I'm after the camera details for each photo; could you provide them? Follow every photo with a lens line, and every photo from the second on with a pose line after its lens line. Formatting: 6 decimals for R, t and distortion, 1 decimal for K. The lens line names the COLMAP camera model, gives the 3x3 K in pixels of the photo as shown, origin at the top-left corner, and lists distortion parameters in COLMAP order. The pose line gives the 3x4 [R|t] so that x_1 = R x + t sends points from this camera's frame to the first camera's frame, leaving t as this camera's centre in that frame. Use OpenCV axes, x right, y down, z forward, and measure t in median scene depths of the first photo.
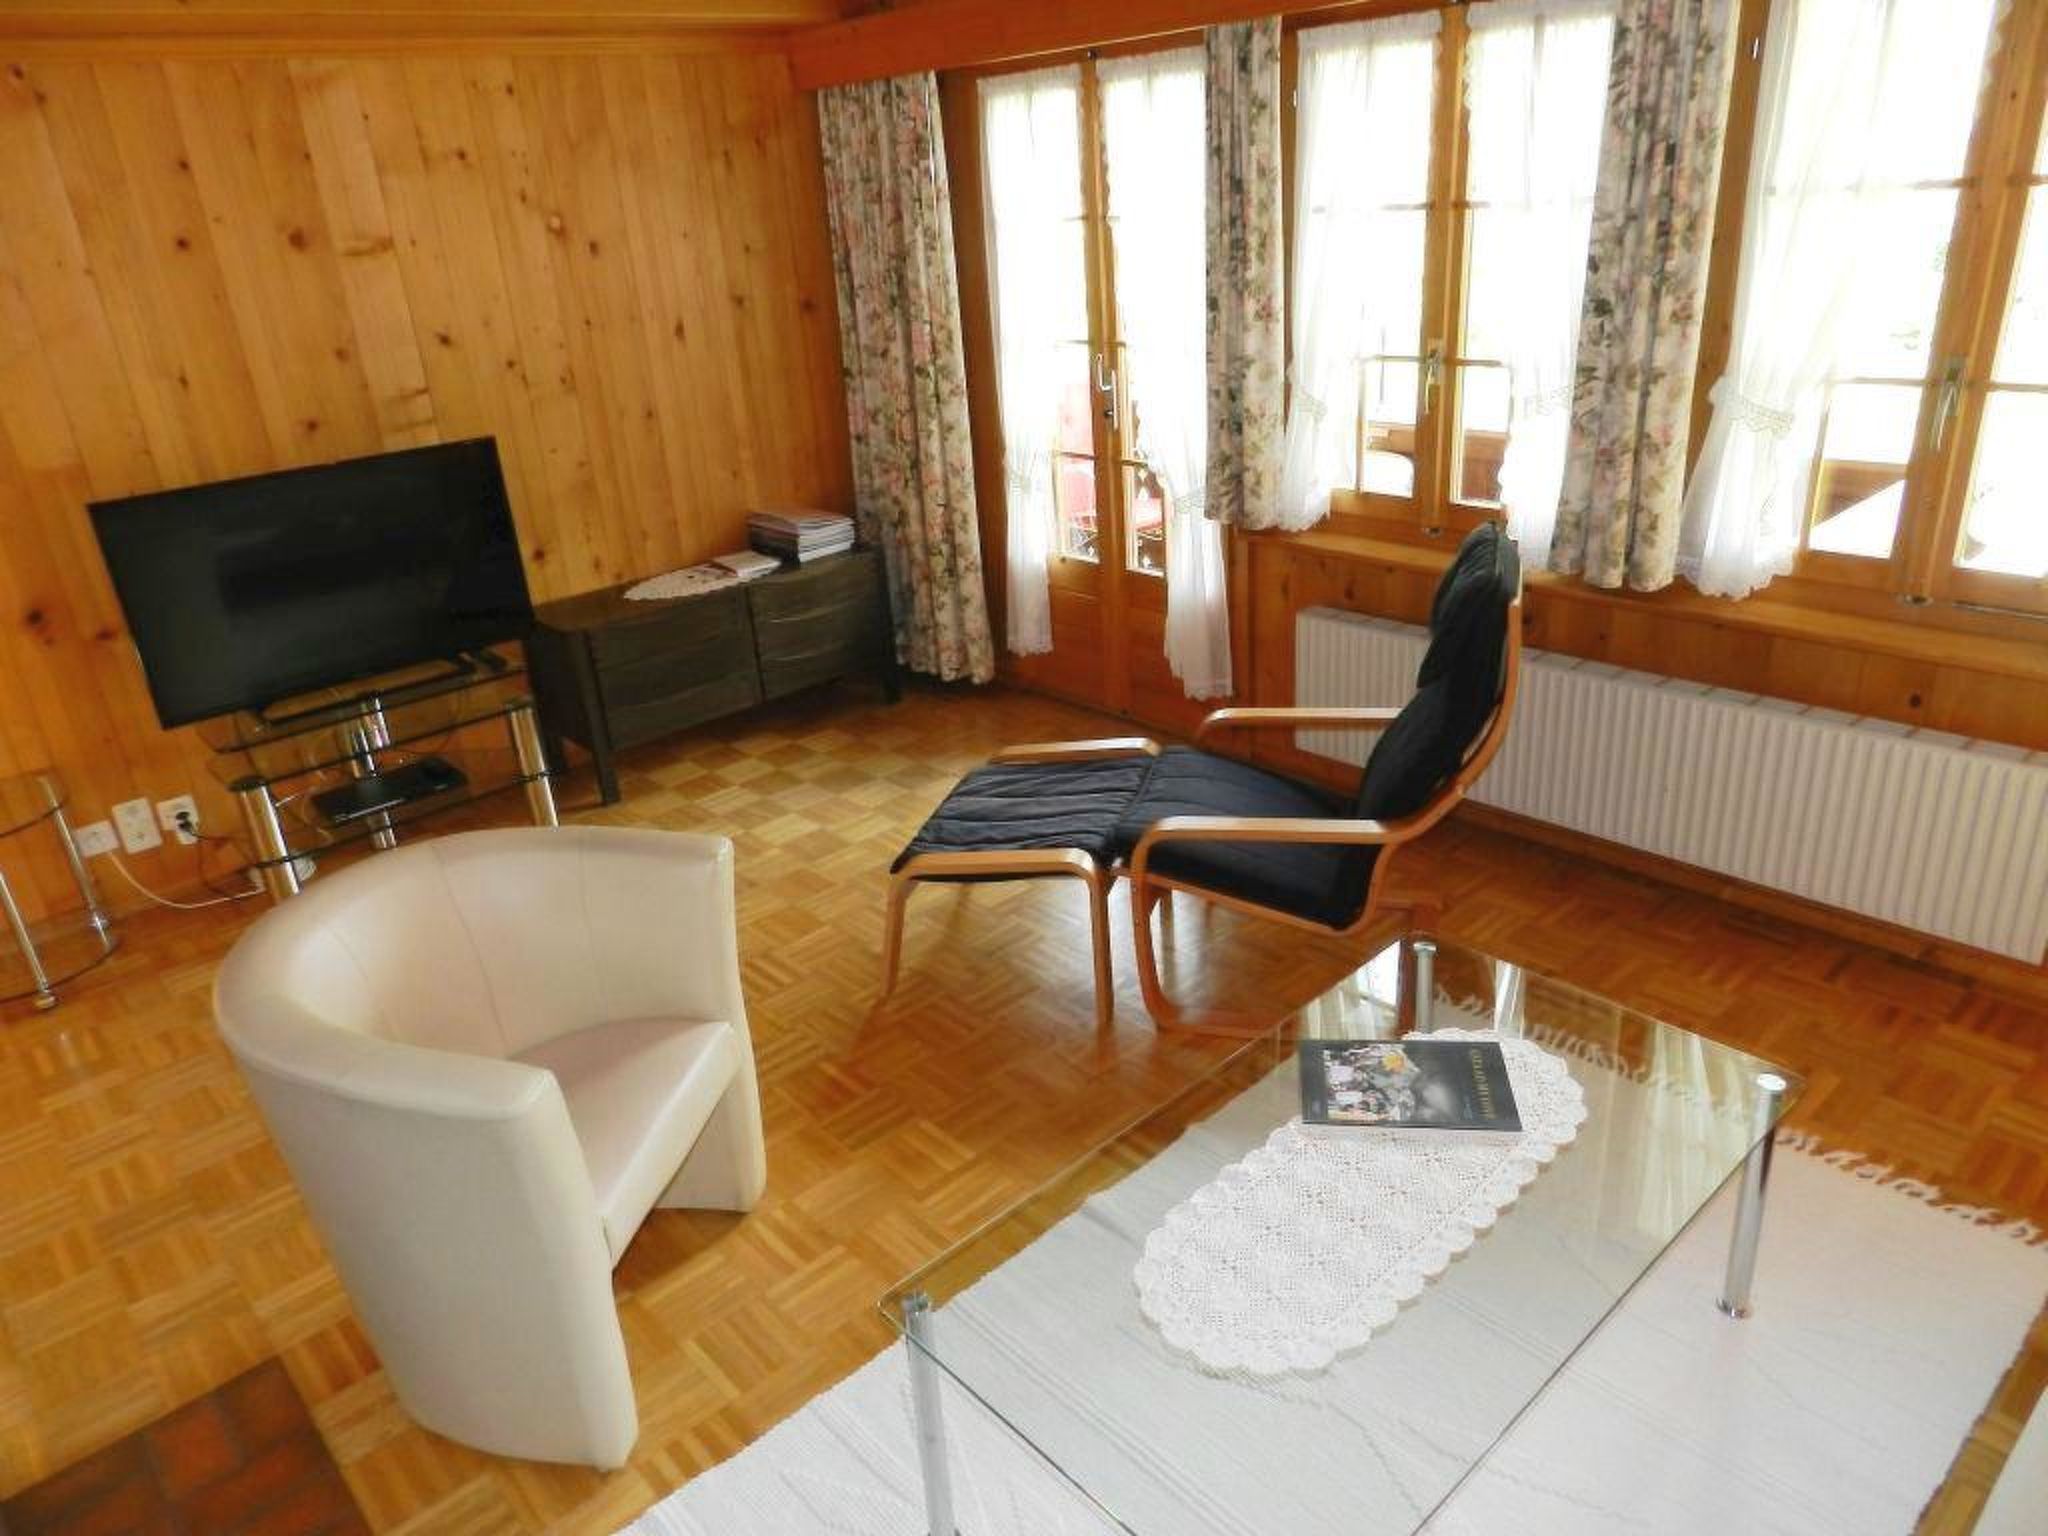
lens RADIAL K [[1386.9, 0, 1020.7], [0, 1386.9, 765.6], [0, 0, 1]] dist [0.015917, -0.004391]
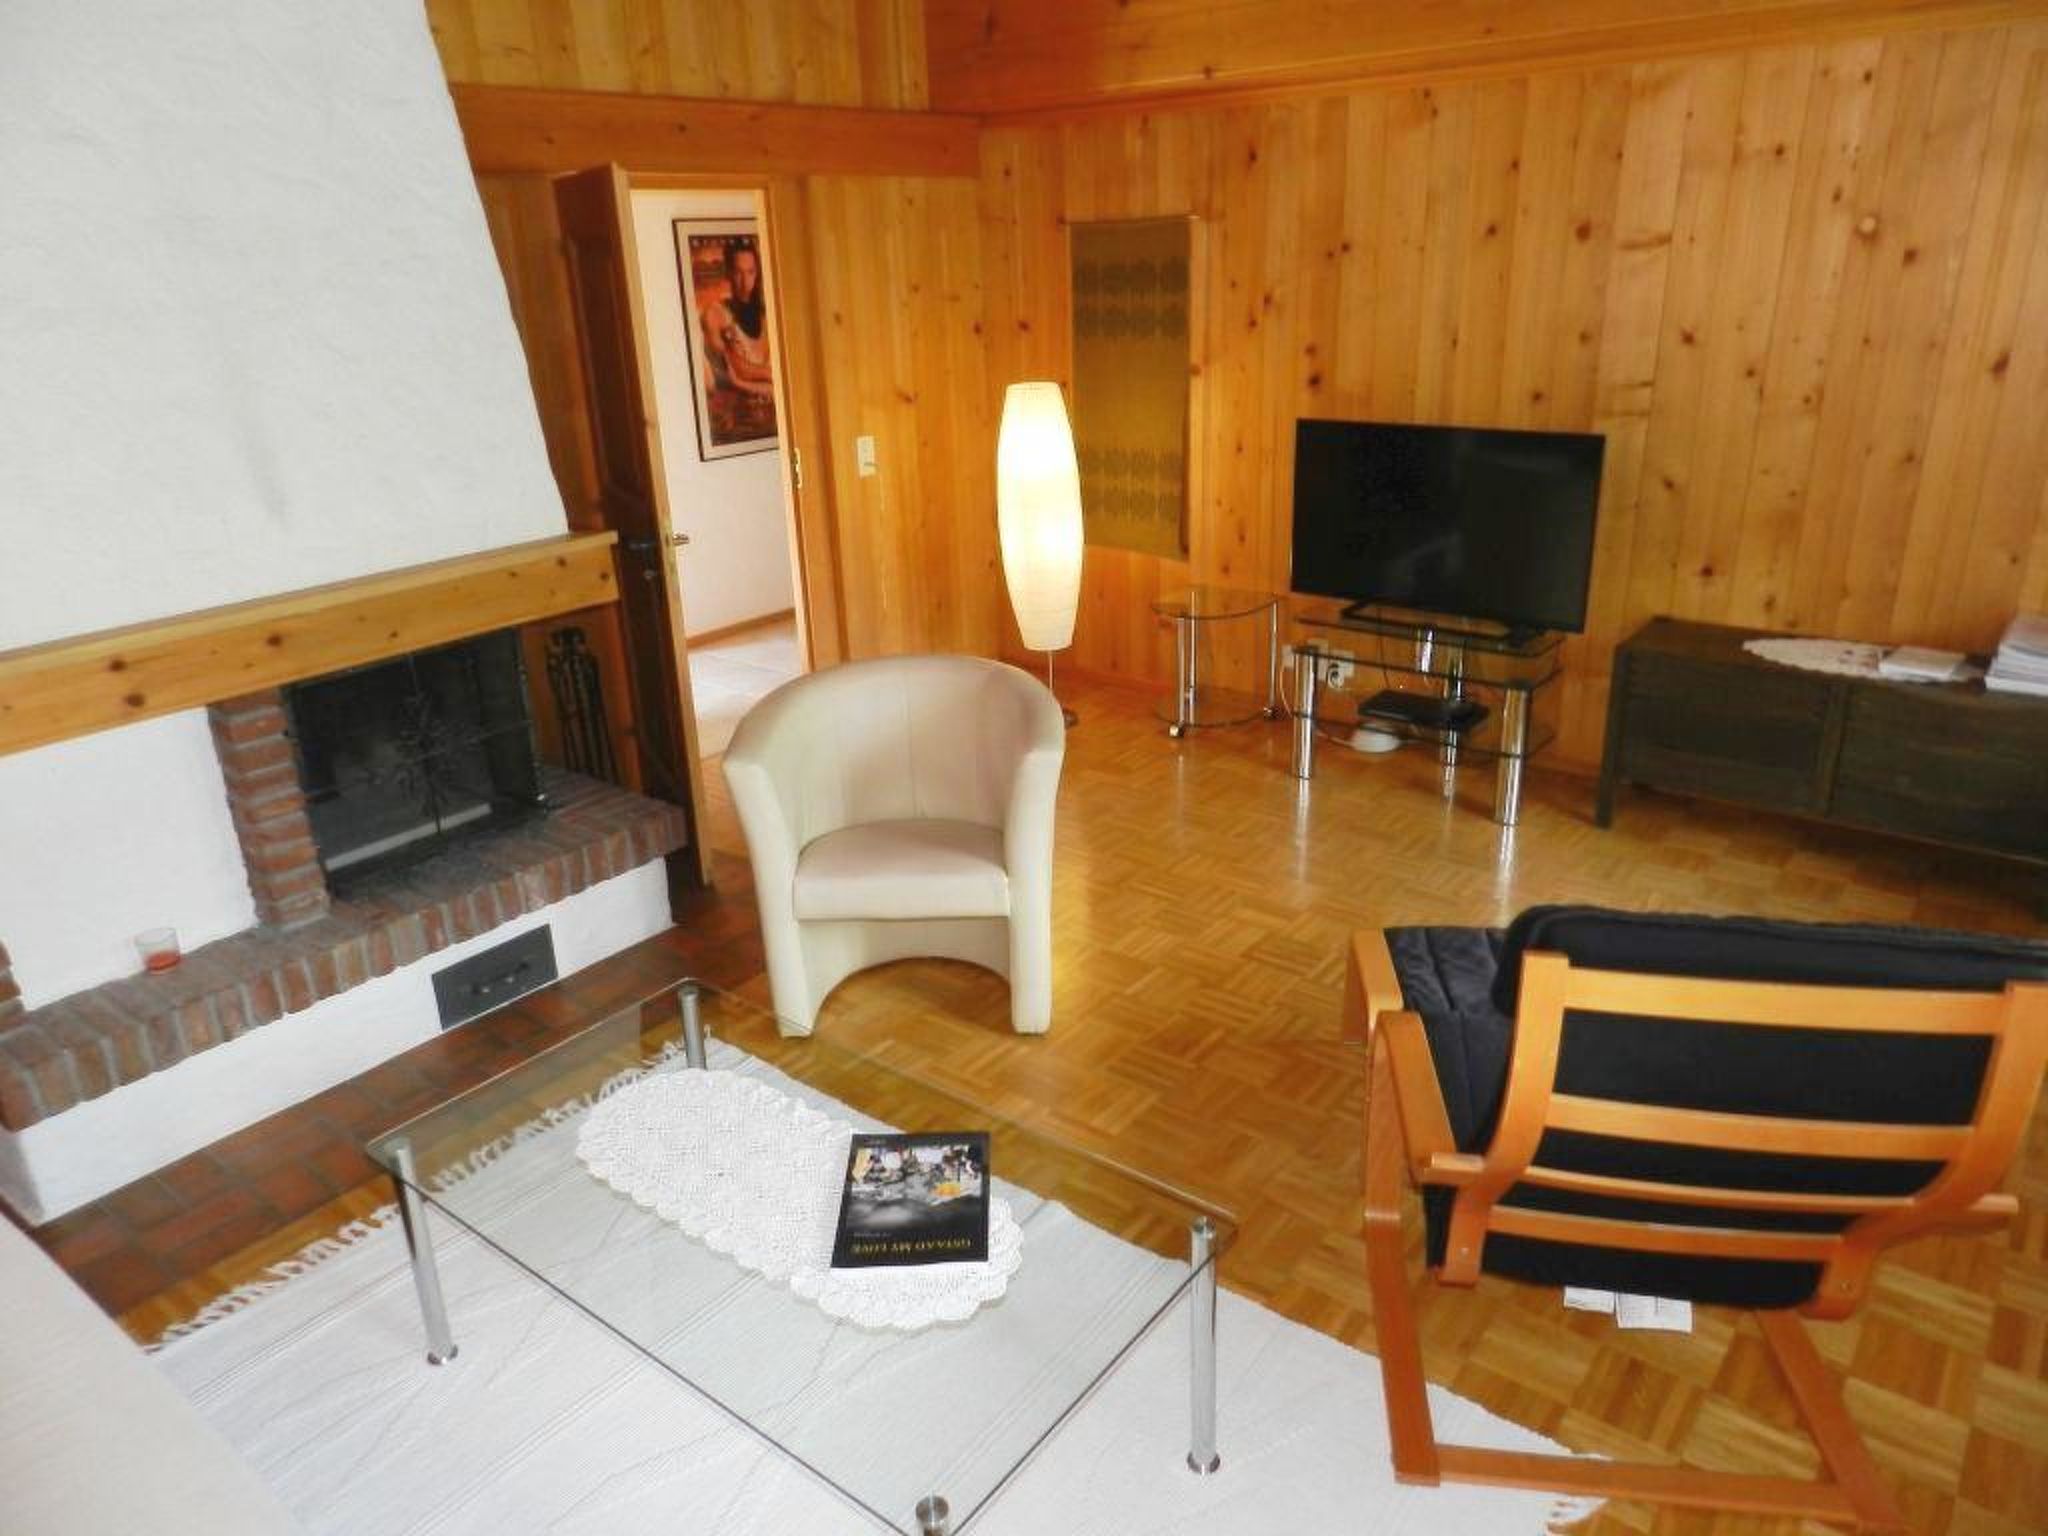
lens RADIAL K [[1386.9, 0, 1020.7], [0, 1386.9, 765.6], [0, 0, 1]] dist [0.015917, -0.004391]
pose [[0.166601, 0.410662, -0.896438, 0.548711], [-0.368236, 0.869278, 0.329784, -0.201696], [0.914684, 0.275158, 0.296043, 0.369170]]
